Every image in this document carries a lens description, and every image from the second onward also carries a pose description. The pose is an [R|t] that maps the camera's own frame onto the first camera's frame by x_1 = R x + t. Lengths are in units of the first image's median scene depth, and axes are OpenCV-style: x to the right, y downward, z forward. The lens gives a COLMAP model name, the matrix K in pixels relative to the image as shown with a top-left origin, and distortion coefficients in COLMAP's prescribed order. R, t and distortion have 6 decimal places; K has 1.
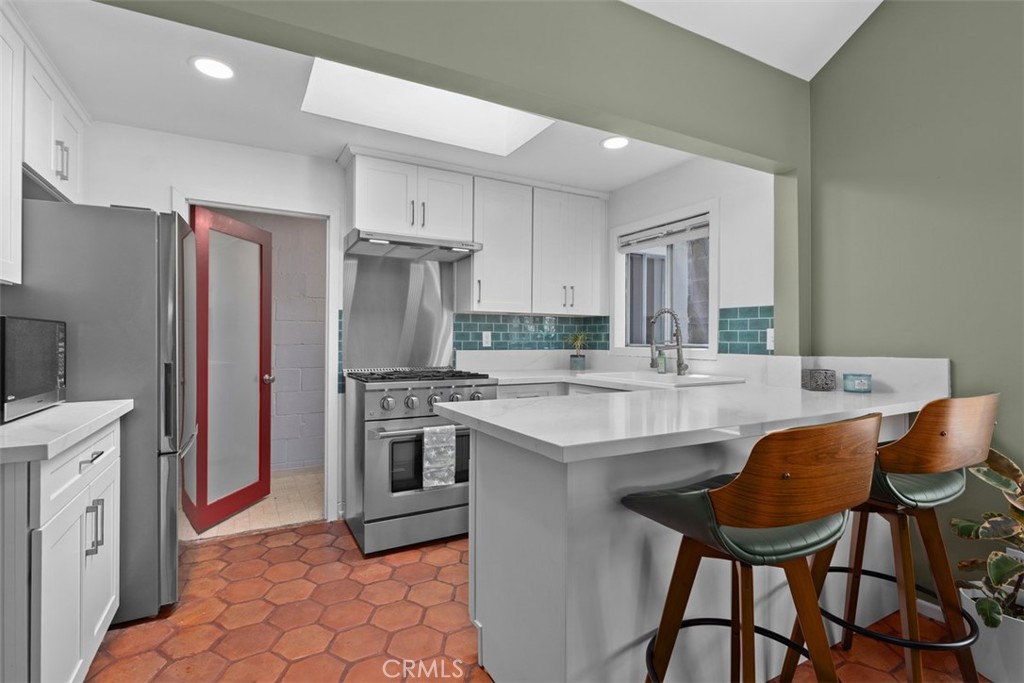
lens RADIAL K [[484.9, 0, 508.9], [0, 484.9, 338.0], [0, 0, 1]] dist [-0.000055, -0.000365]
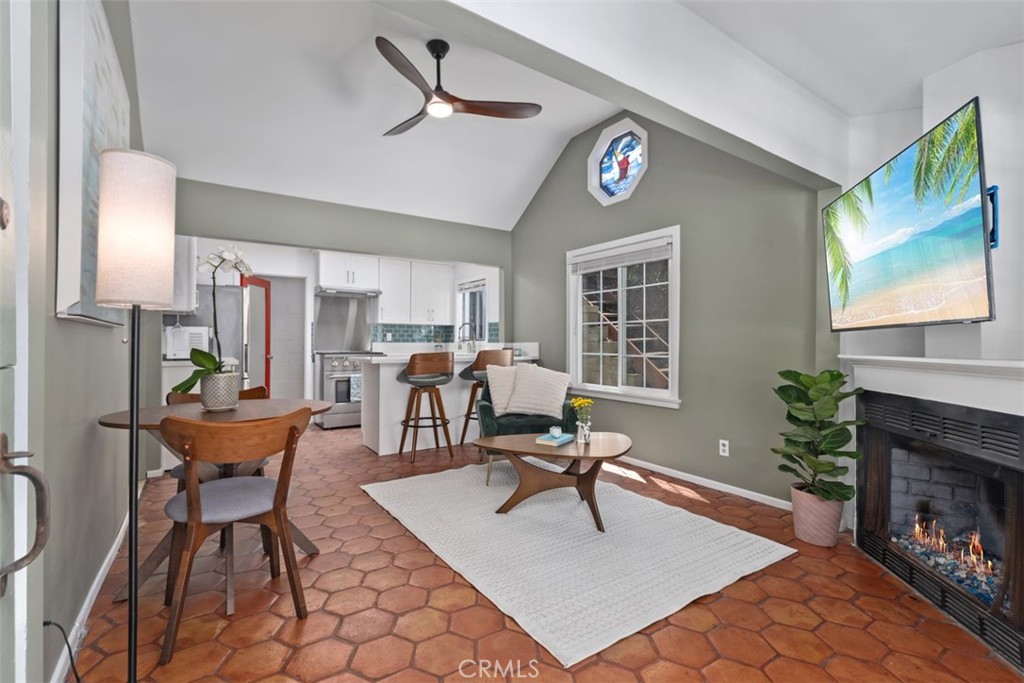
lens RADIAL K [[459.7, 0, 512.0], [0, 459.7, 341.5], [0, 0, 1]] dist [0.000042, 0.000021]
pose [[0.995808, 0.000527, 0.091465, 0.336534], [-0.000679, 0.999998, 0.001633, 0.020820], [-0.091464, -0.001689, 0.995807, -1.079664]]
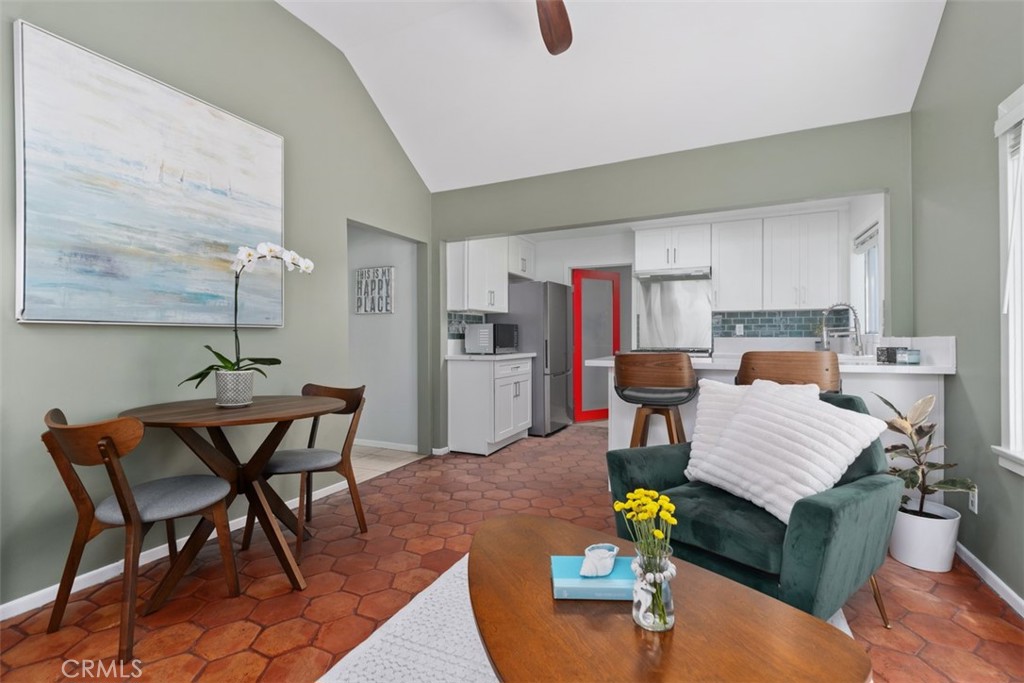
lens RADIAL K [[459.7, 0, 512.0], [0, 459.7, 341.5], [0, 0, 1]] dist [0.000042, 0.000021]
pose [[0.583625, 0.002672, -0.812019, 0.794864], [0.006475, 0.999947, 0.007944, 0.026679], [0.811998, -0.009894, 0.583577, -0.391922]]
